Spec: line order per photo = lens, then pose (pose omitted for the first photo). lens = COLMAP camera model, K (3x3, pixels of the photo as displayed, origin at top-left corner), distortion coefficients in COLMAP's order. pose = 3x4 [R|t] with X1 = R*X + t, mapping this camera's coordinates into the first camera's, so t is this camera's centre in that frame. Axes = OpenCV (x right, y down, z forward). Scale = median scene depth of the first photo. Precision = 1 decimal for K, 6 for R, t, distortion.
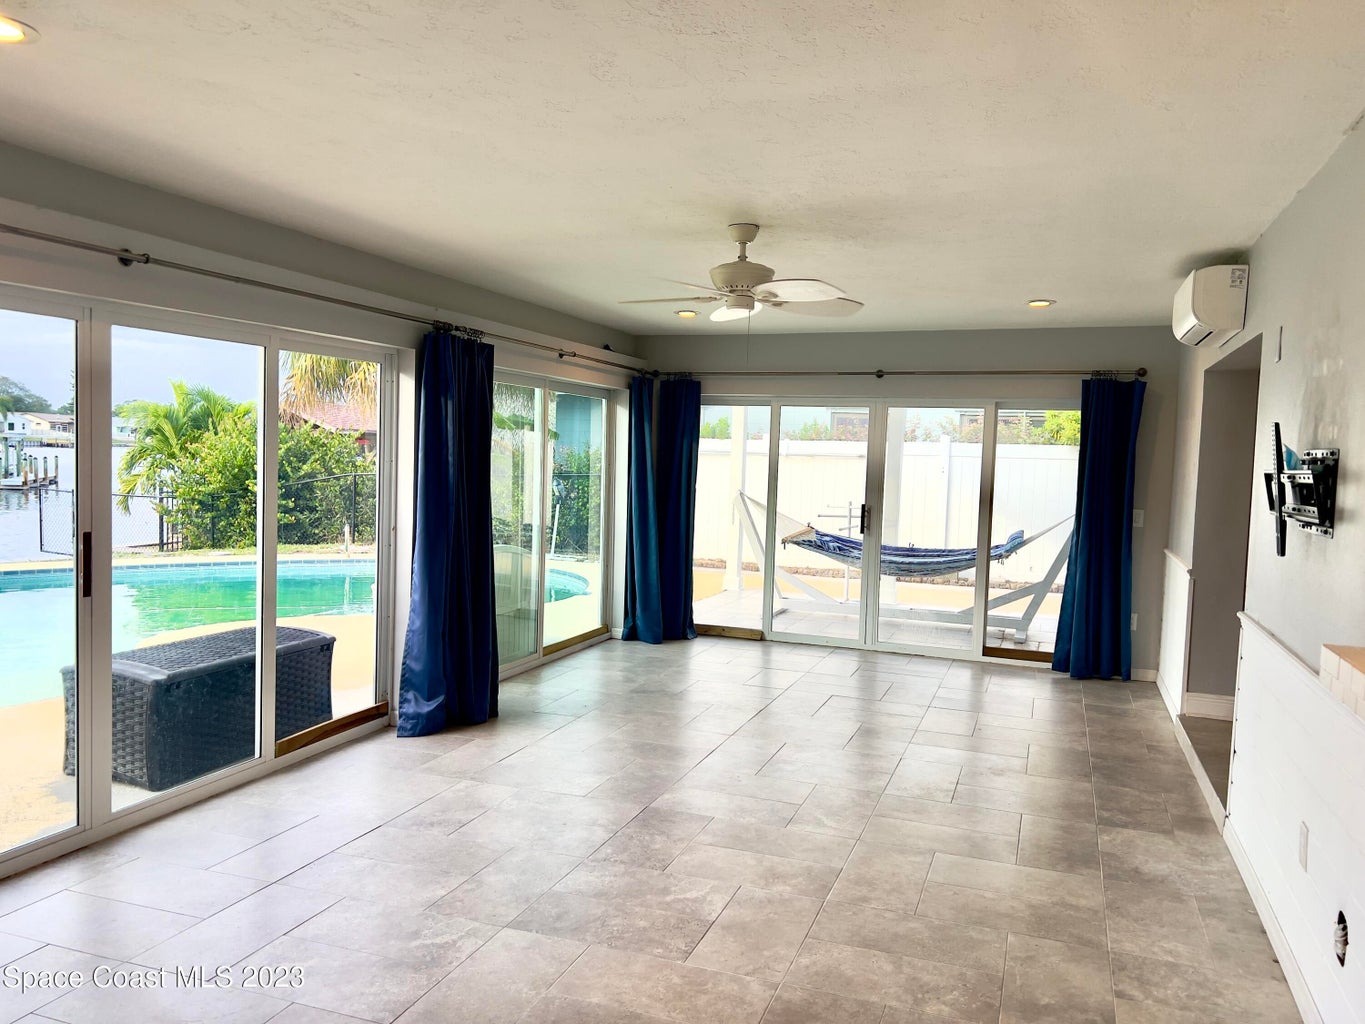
lens RADIAL K [[1037.2, 0, 683.3], [0, 1037.2, 513.1], [0, 0, 1]] dist [-0.001609, -0.000491]
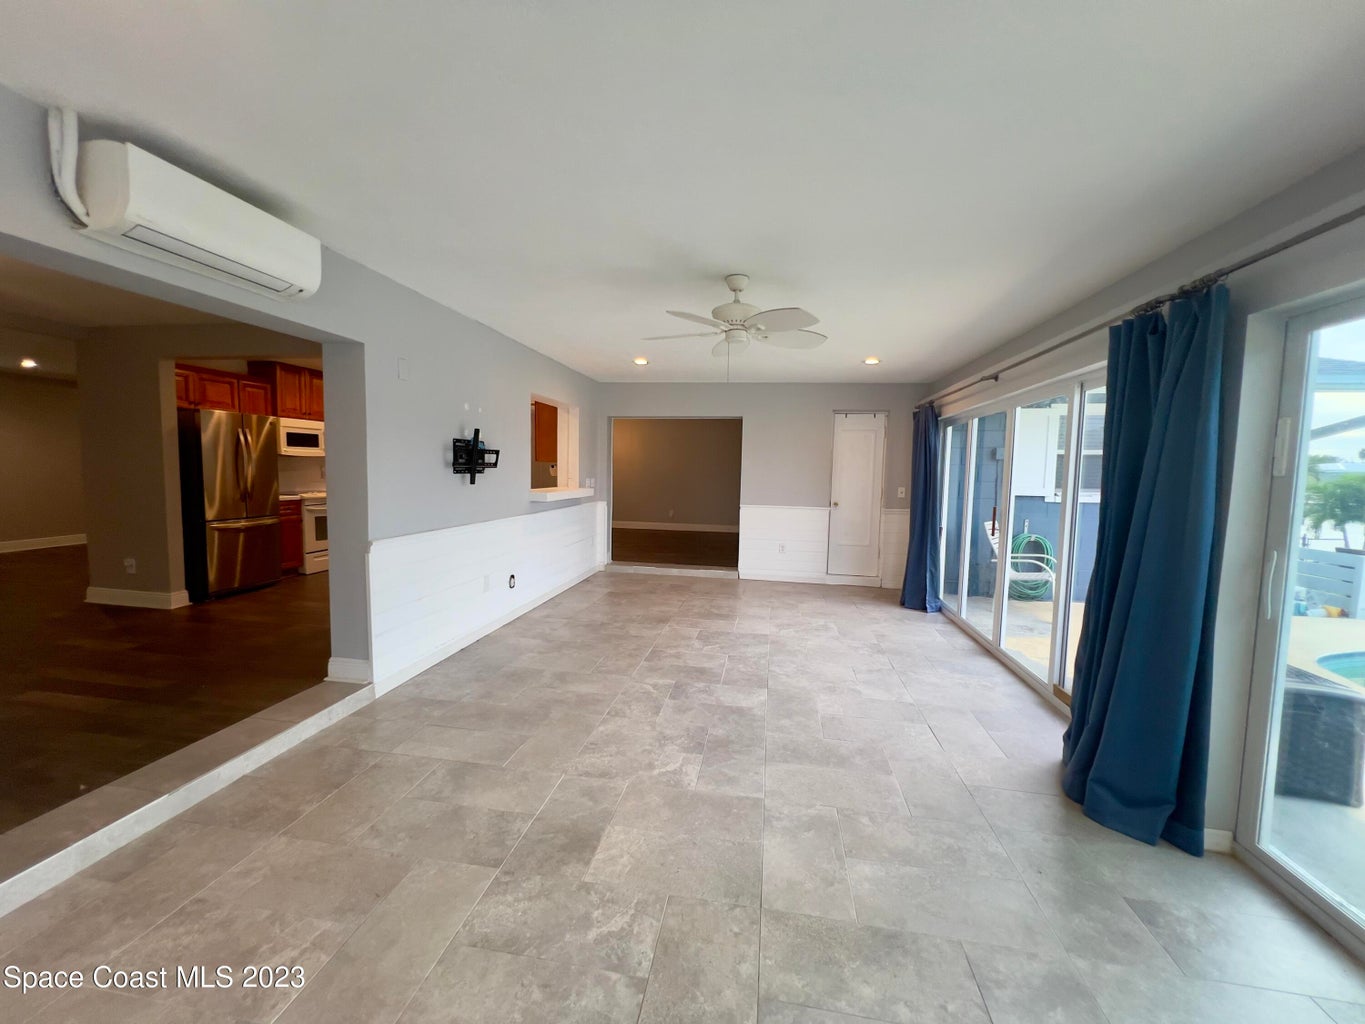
lens RADIAL K [[546.2, 0, 674.5], [0, 546.2, 513.5], [0, 0, 1]] dist [-0.002978, 0.000653]
pose [[-0.984200, -0.040405, -0.172389, 0.299841], [-0.064585, 0.988456, 0.137051, -0.085325], [0.164861, 0.146019, -0.975448, 2.084423]]
